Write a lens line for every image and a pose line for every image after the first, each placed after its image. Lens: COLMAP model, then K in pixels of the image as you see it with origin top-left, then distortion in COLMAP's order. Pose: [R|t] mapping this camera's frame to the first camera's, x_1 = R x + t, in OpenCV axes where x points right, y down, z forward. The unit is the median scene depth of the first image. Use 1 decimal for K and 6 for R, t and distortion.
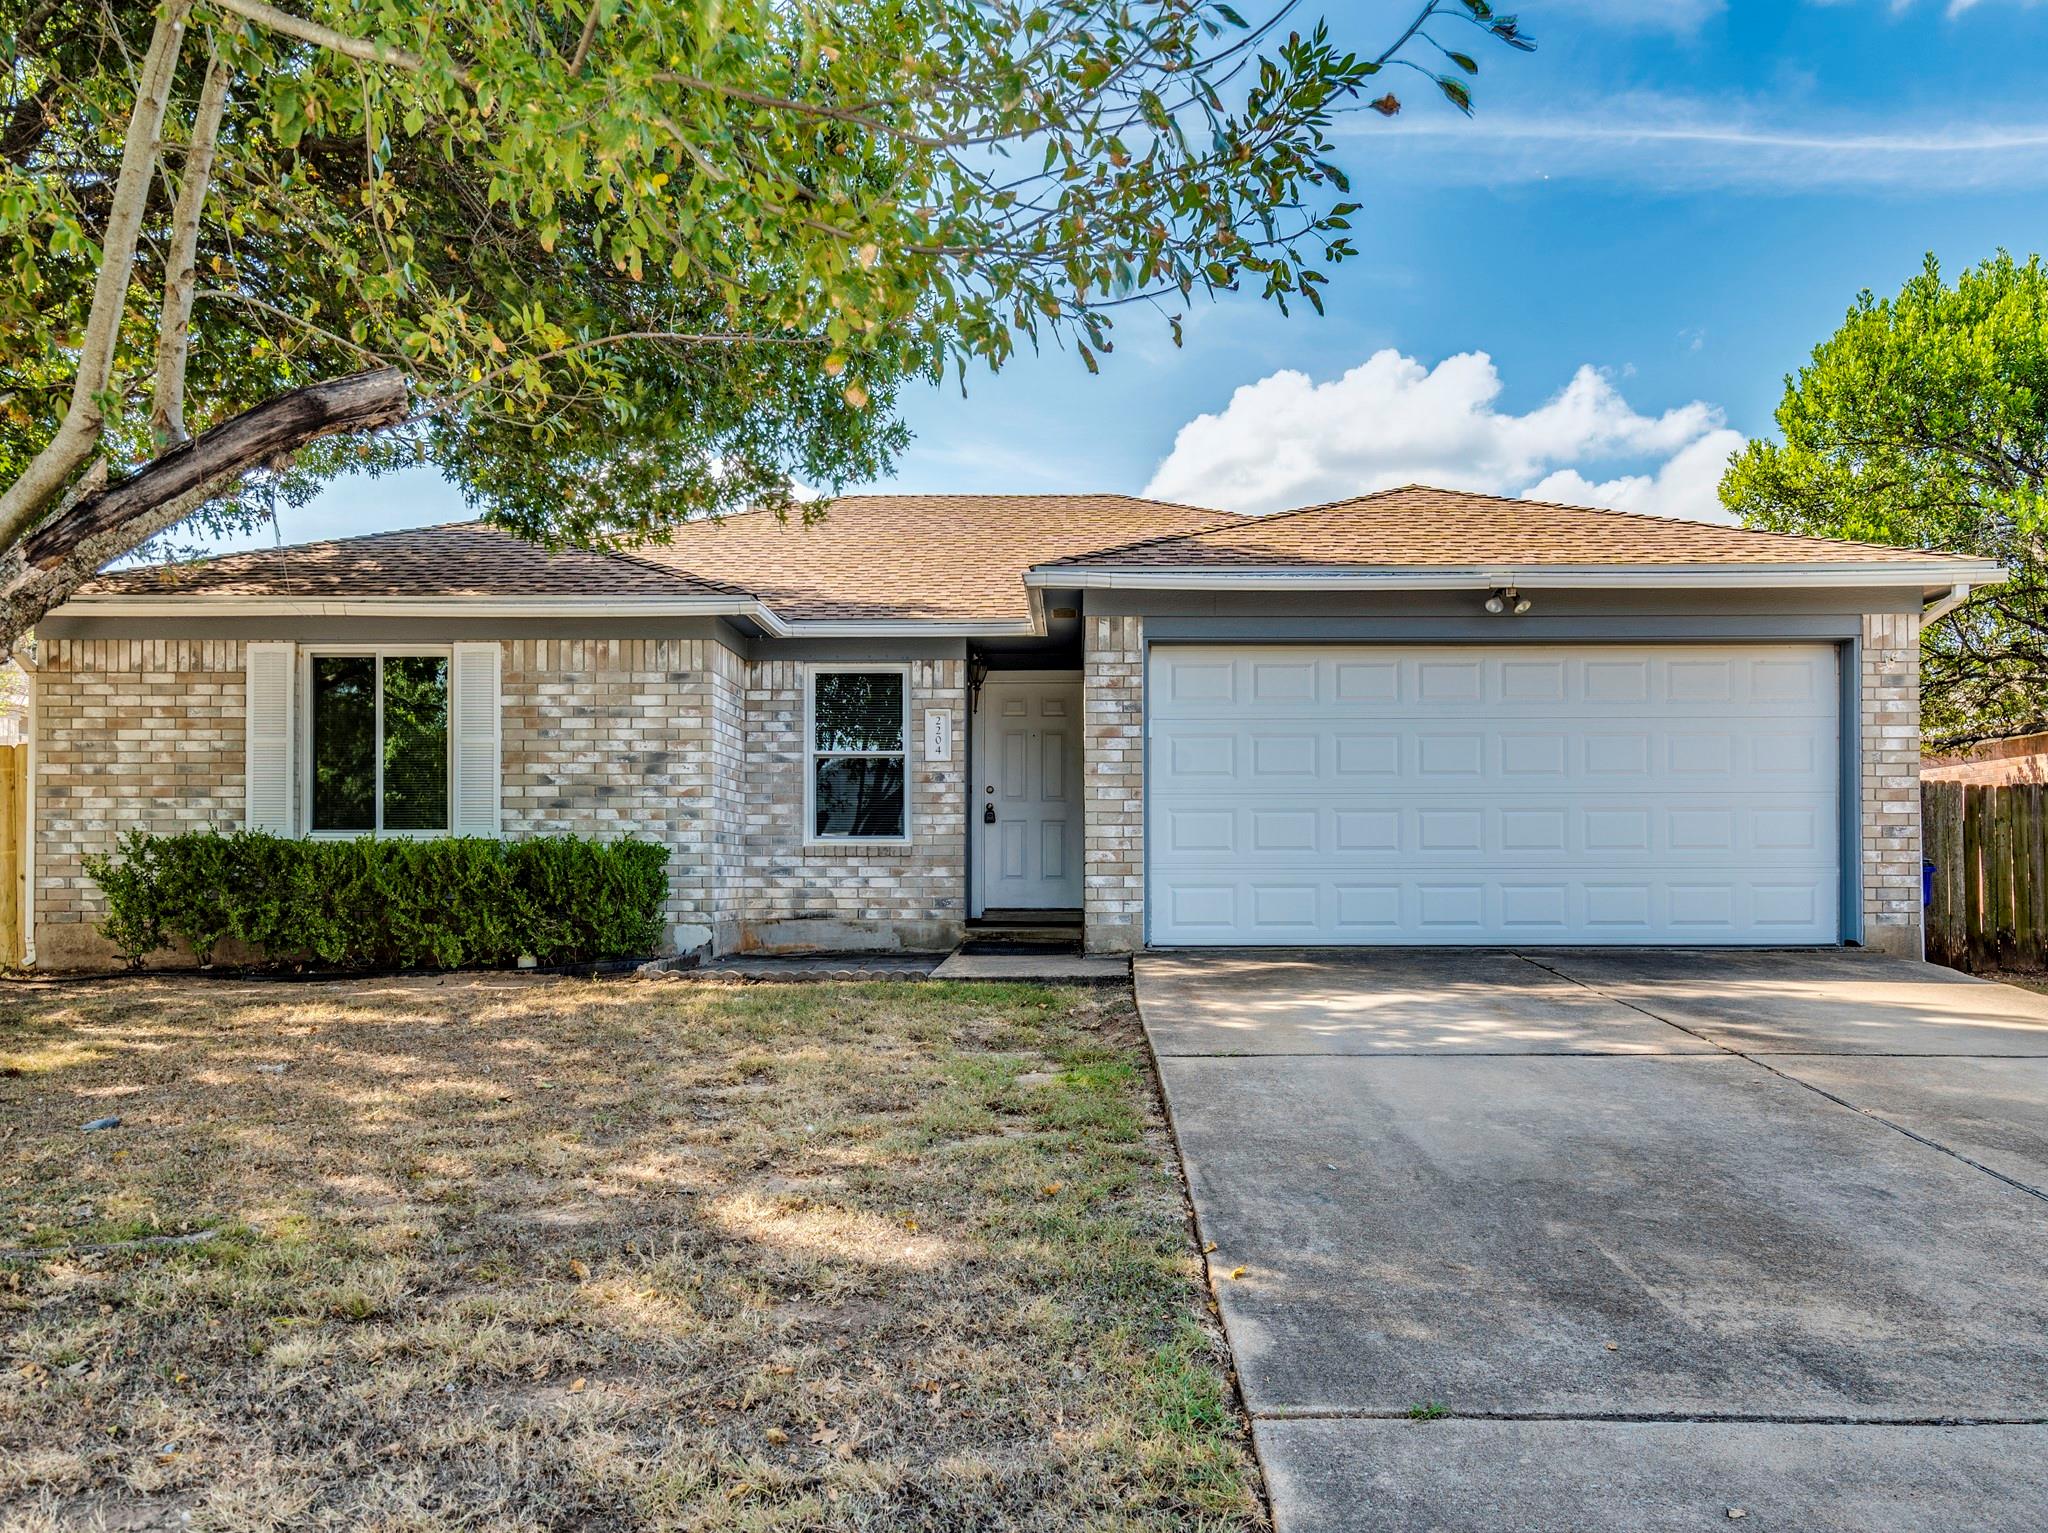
lens RADIAL K [[1453.3, 0, 1046.9], [0, 1453.3, 849.3], [0, 0, 1]] dist [0.009811, 0.002715]
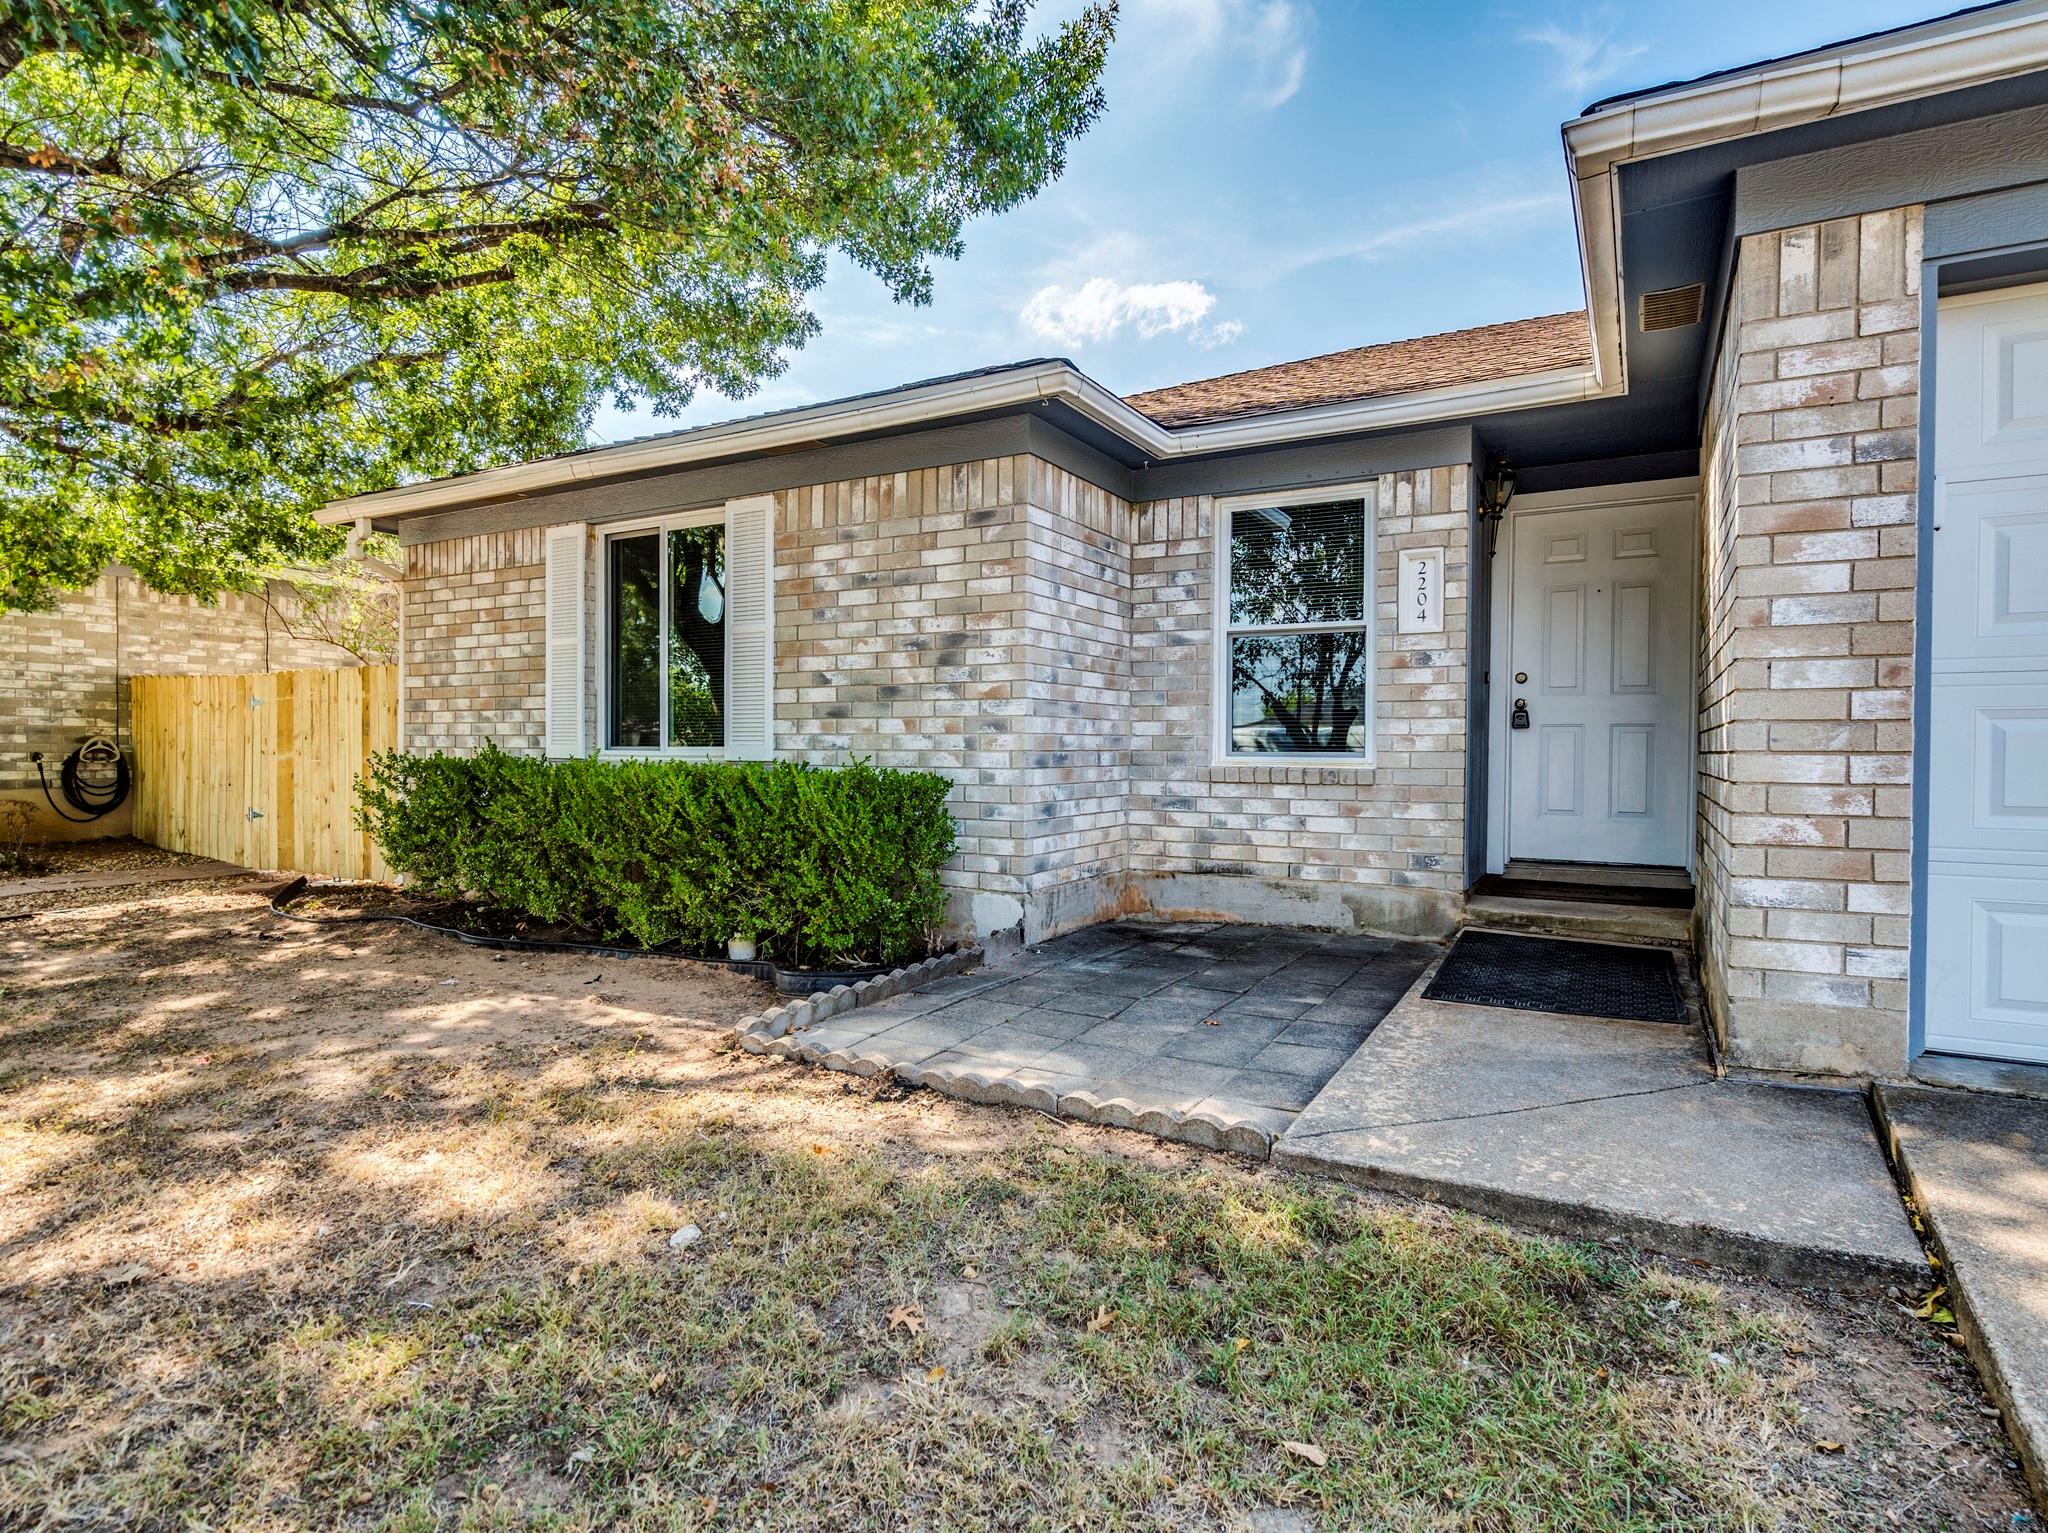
lens RADIAL K [[1043.9, 0, 1013.7], [0, 1043.9, 768.8], [0, 0, 1]] dist [-0.009769, 0.002003]
pose [[0.865733, 0.015856, -0.500255, -0.002000], [0.001685, 0.999400, 0.034592, -0.020864], [0.500503, -0.030791, 0.865187, 0.595958]]
